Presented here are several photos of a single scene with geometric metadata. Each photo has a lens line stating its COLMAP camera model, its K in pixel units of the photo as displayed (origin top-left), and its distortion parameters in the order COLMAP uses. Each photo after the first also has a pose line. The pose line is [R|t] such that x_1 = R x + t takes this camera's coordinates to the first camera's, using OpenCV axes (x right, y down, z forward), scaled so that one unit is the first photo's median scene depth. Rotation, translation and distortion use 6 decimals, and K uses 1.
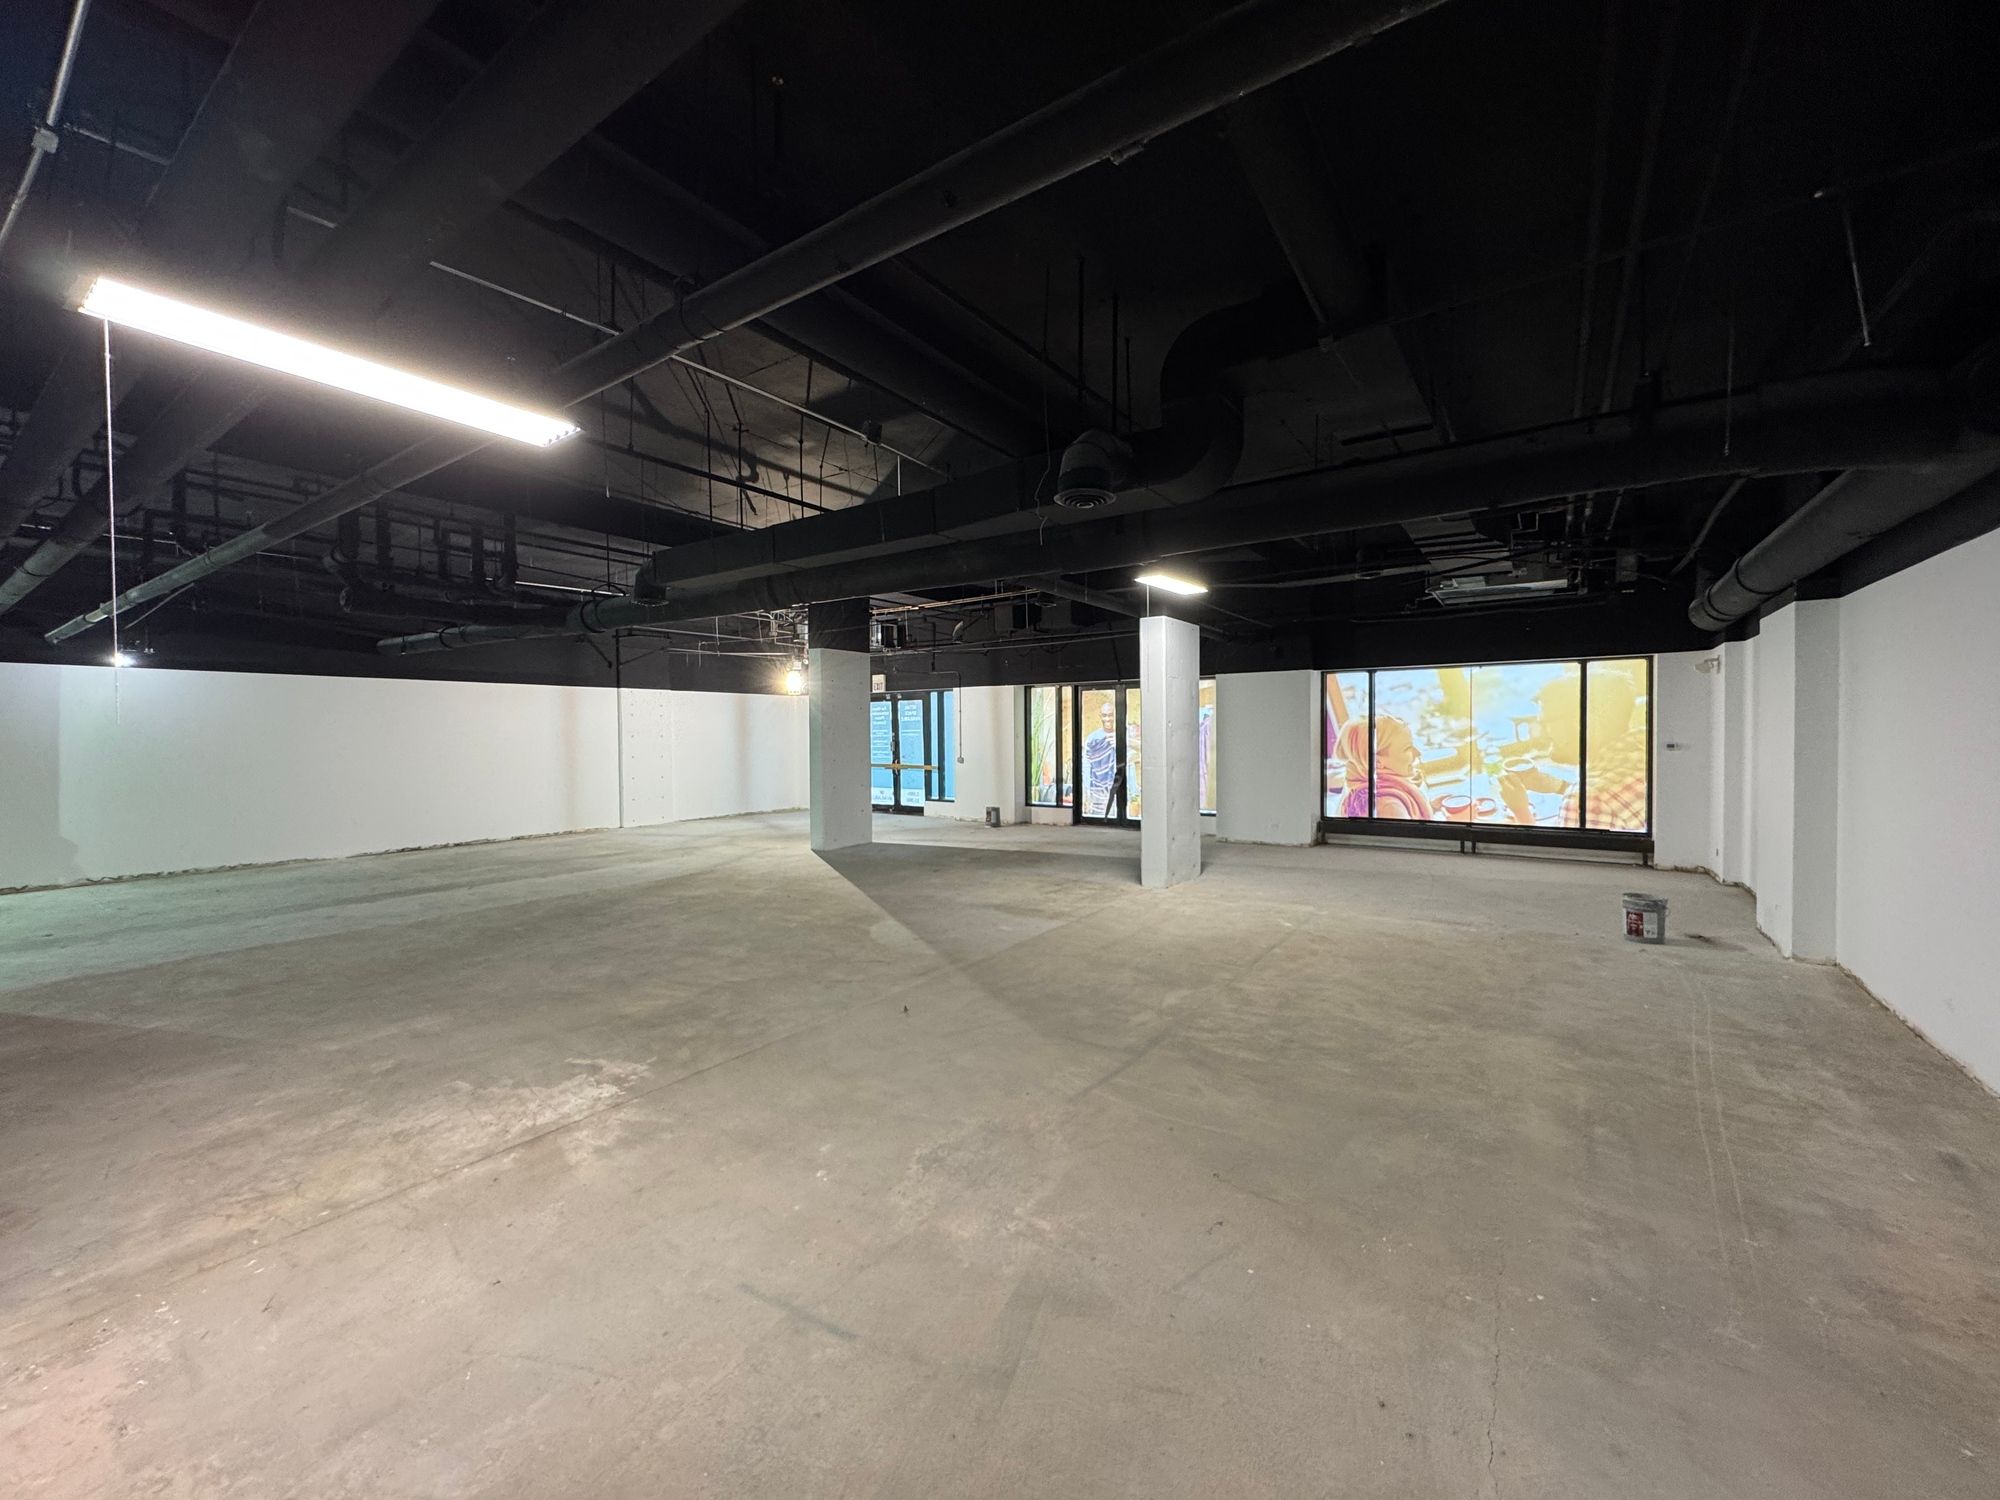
lens RADIAL K [[791.1, 0, 1000.0], [0, 791.1, 750.0], [0, 0, 1]] dist [-0.002253, 0.000565]
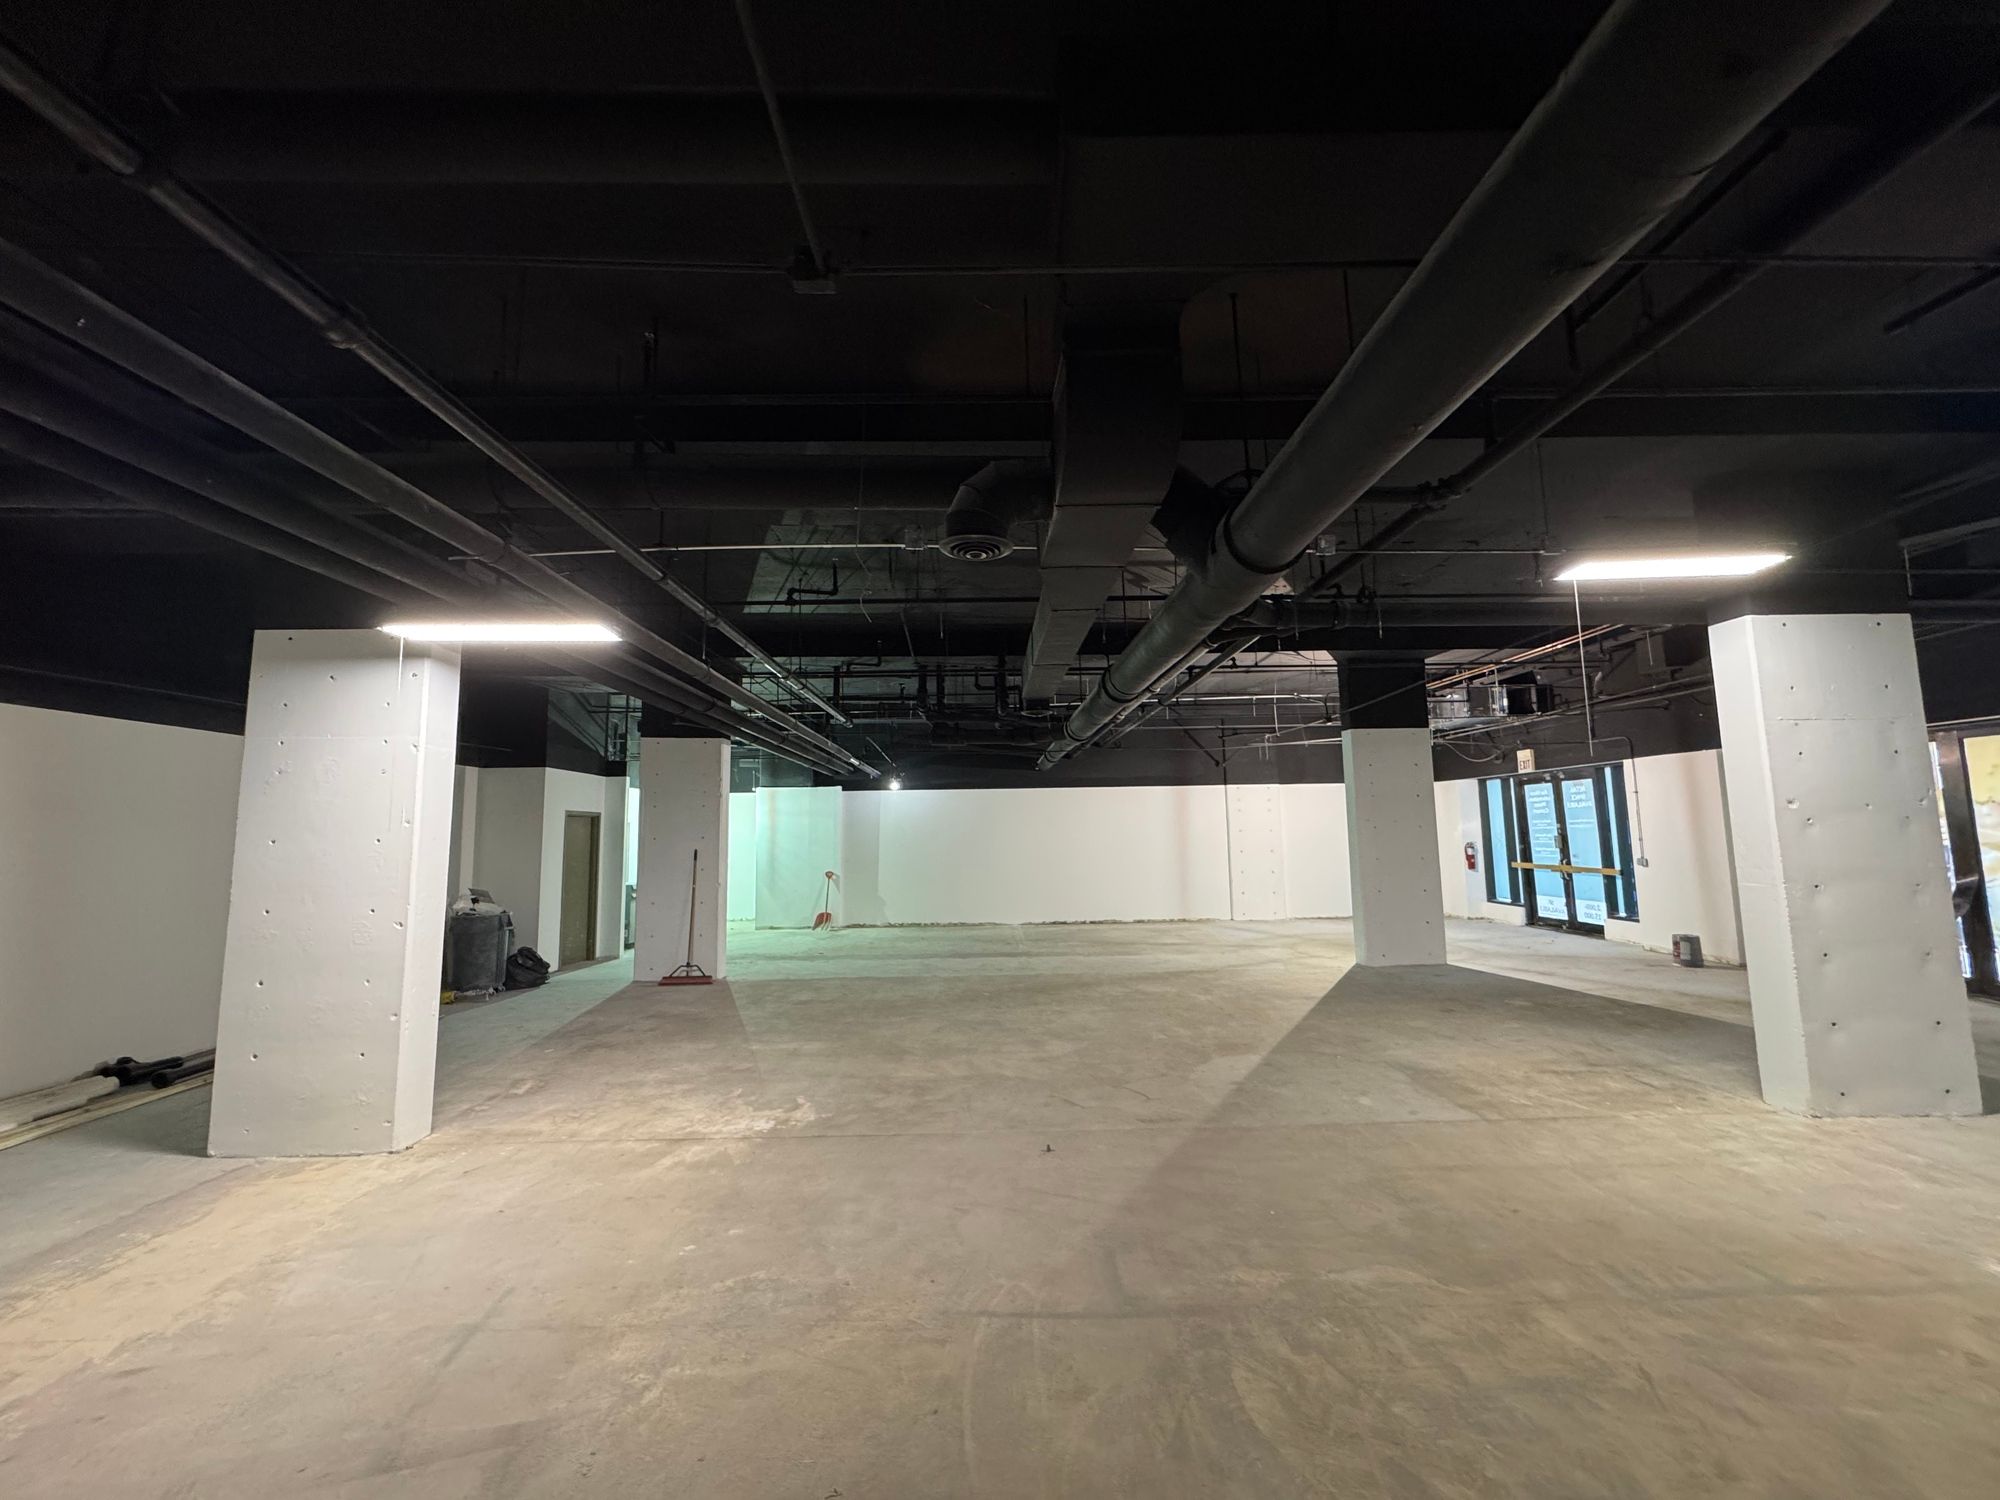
lens RADIAL K [[791.1, 0, 1000.0], [0, 791.1, 750.0], [0, 0, 1]] dist [-0.002253, 0.000565]
pose [[0.589073, -0.088033, -0.803270, 0.530527], [-0.006258, 0.993521, -0.113472, -0.008342], [0.808055, 0.071870, 0.584706, 0.375999]]
